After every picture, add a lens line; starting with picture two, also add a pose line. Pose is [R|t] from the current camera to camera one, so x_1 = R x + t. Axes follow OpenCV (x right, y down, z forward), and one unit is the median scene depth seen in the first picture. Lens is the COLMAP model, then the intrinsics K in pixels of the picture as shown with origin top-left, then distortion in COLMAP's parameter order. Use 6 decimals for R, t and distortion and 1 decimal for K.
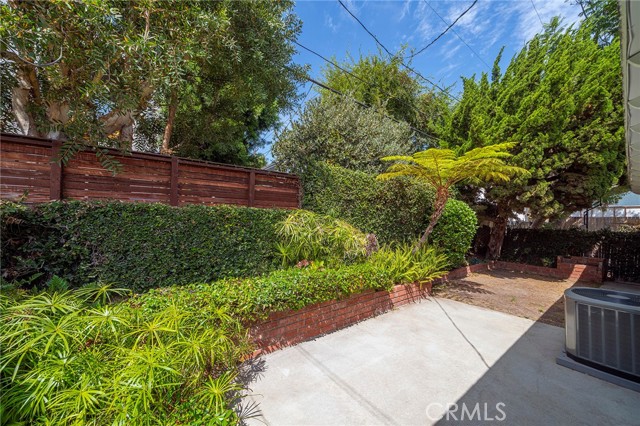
lens RADIAL K [[247.2, 0, 319.7], [0, 247.2, 213.9], [0, 0, 1]] dist [-0.002241, -0.000076]
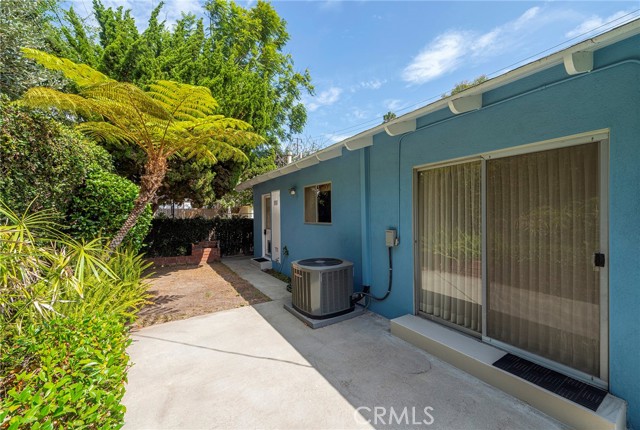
lens RADIAL K [[256.5, 0, 319.9], [0, 256.5, 213.3], [0, 0, 1]] dist [0.000123, 0.000029]
pose [[0.058885, -0.004563, 0.998254, -0.157614], [-0.022998, 0.999718, 0.005926, 0.032317], [-0.998000, -0.023307, 0.058763, 0.579905]]
